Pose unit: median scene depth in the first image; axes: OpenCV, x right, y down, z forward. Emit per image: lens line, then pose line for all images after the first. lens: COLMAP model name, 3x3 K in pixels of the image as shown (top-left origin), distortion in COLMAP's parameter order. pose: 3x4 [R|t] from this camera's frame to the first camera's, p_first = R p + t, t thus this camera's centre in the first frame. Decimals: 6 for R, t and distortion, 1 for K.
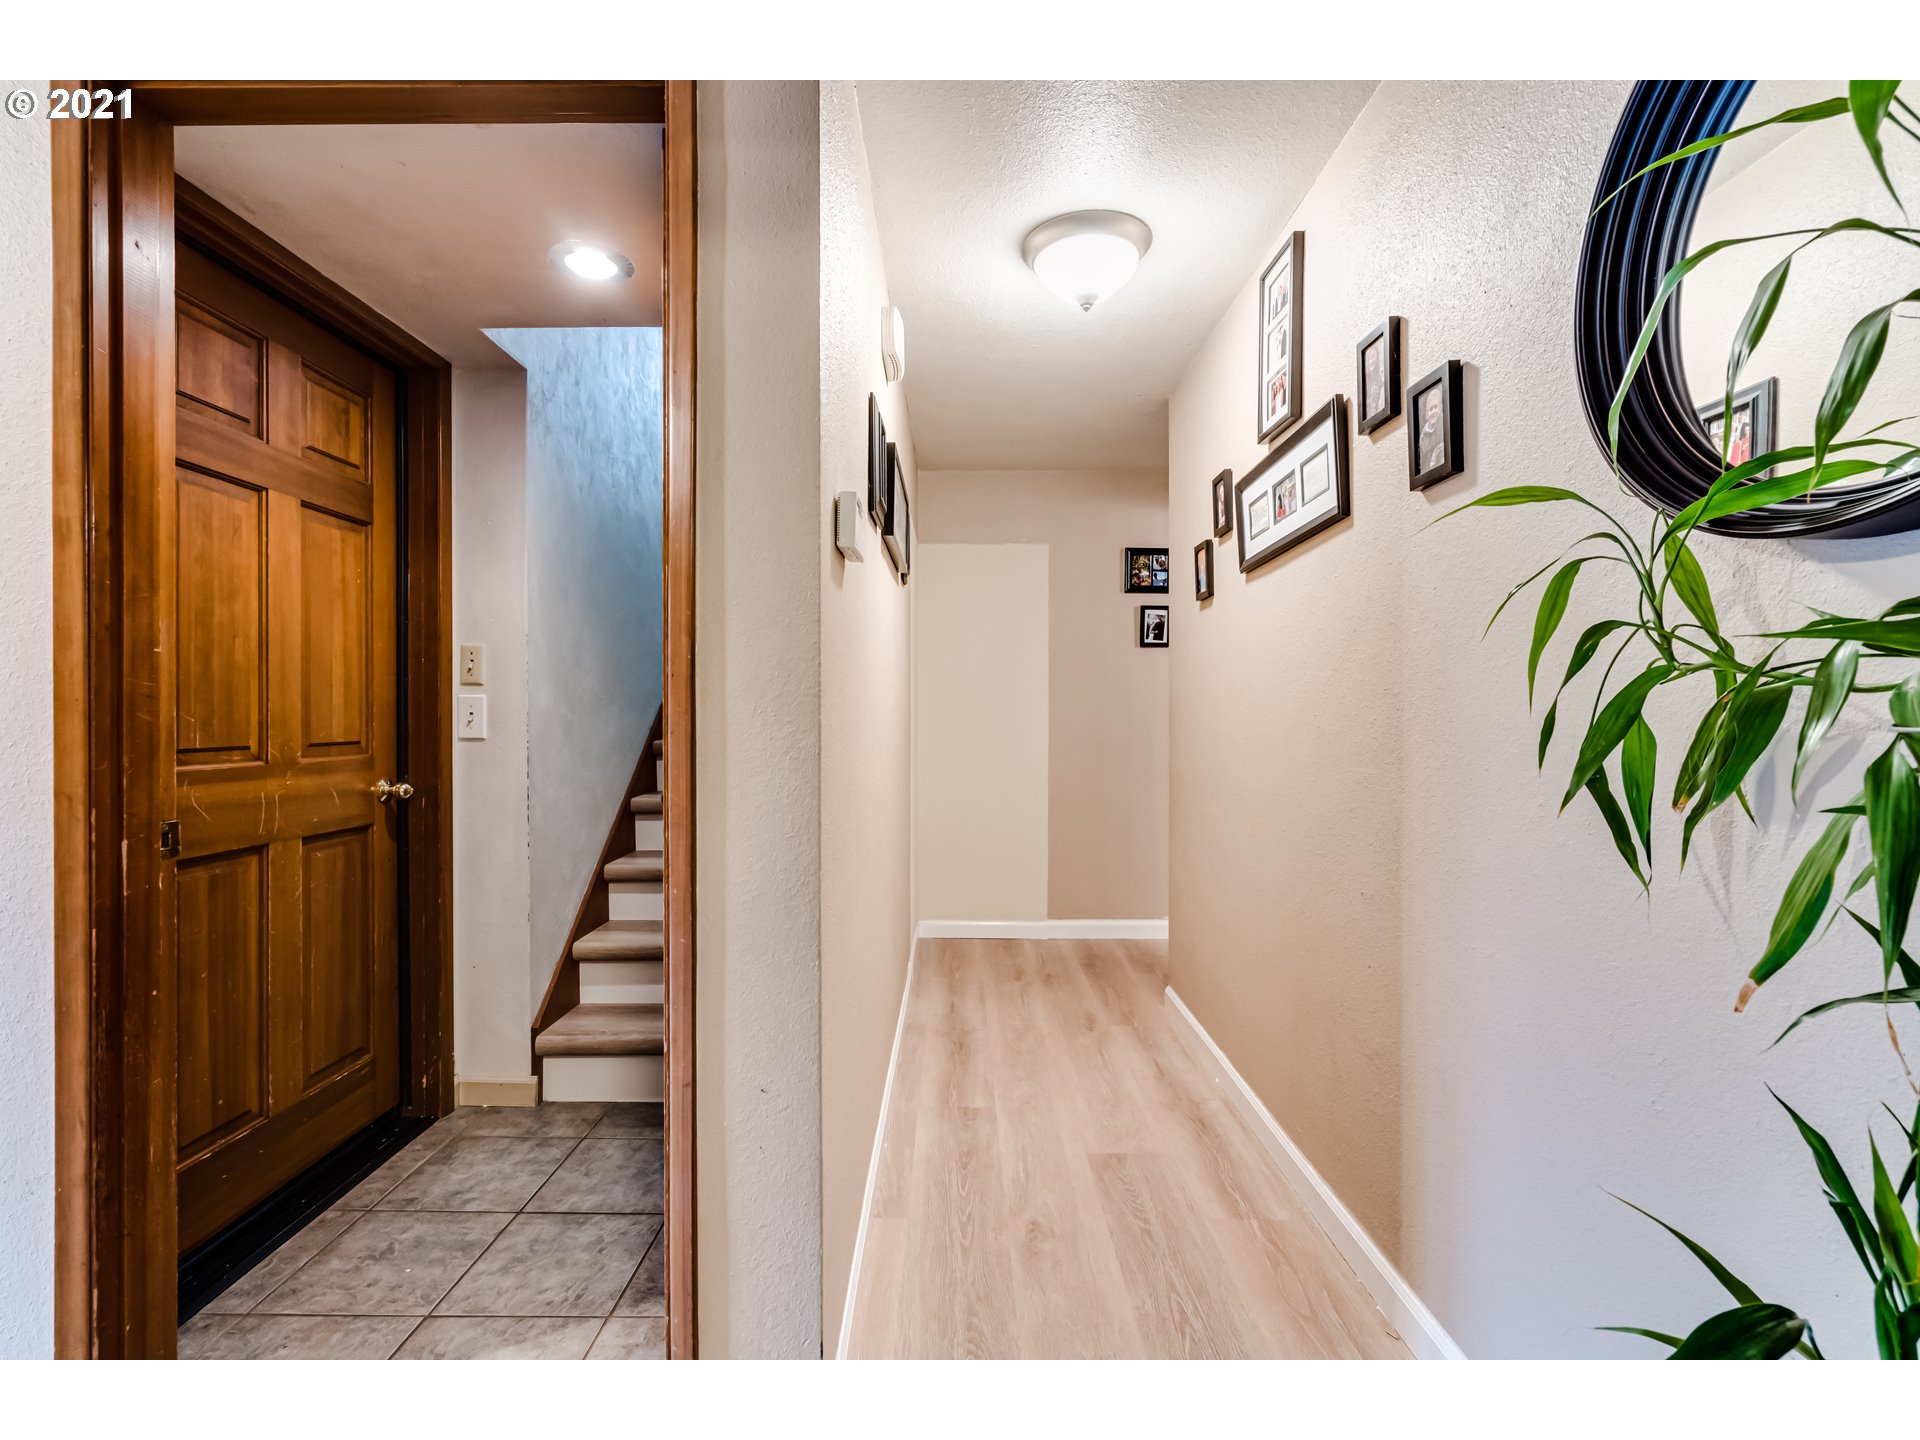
lens RADIAL K [[861.9, 0, 960.0], [0, 861.9, 720.0], [0, 0, 1]] dist [0.001197, 0.000483]
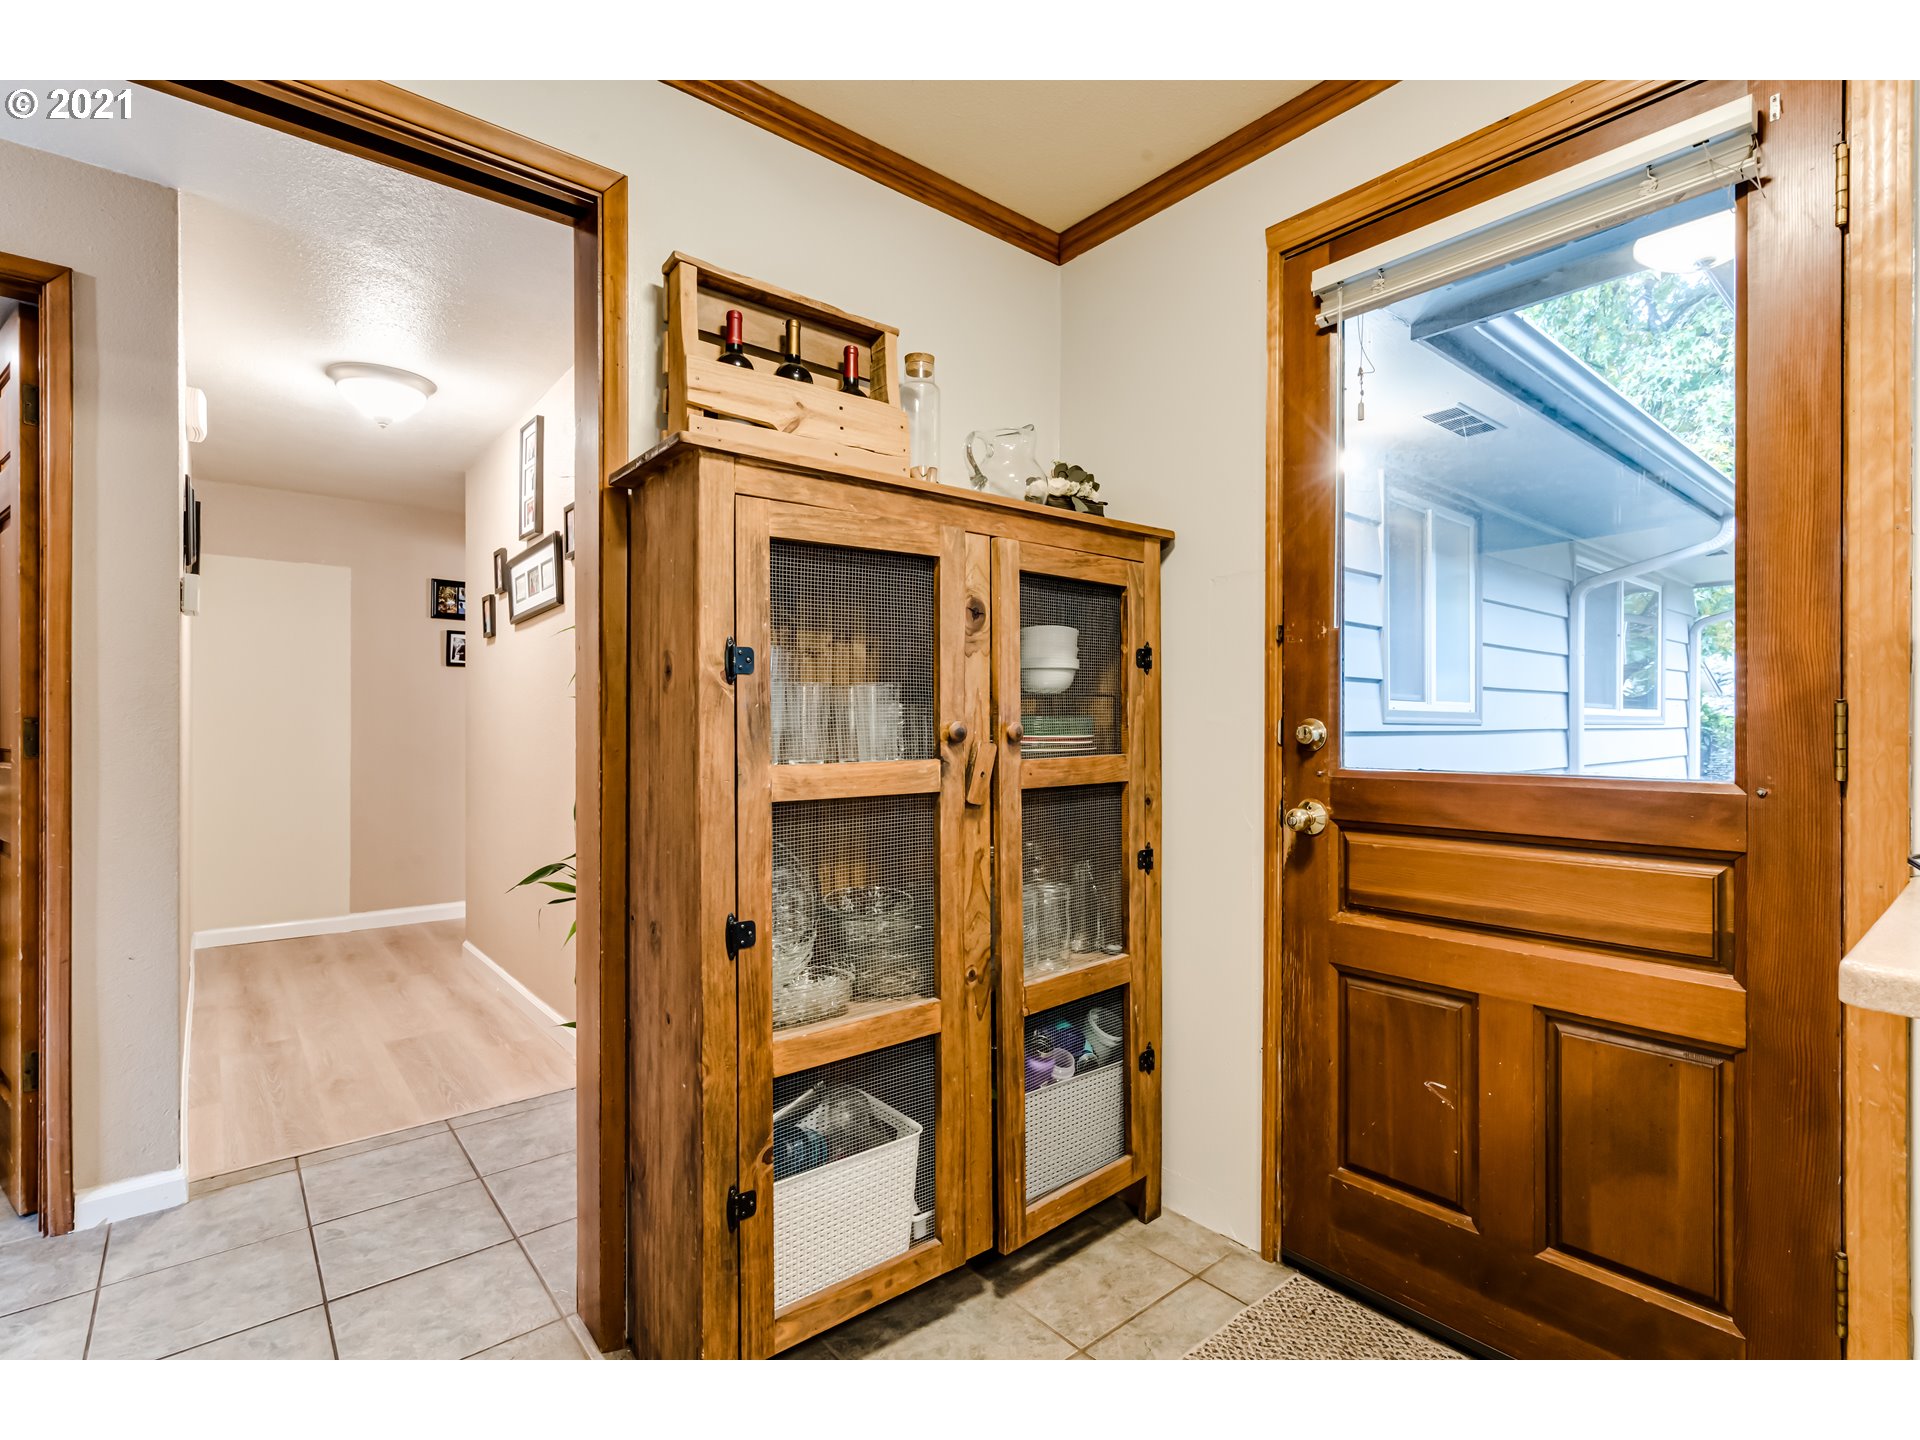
lens RADIAL K [[902.7, 0, 960.0], [0, 902.7, 720.0], [0, 0, 1]] dist [-0.000721, 0.000133]
pose [[0.768454, 0.001511, 0.639903, -0.057487], [0.008118, 0.999894, -0.012109, 0.012833], [-0.639853, 0.014500, 0.768360, -0.595489]]
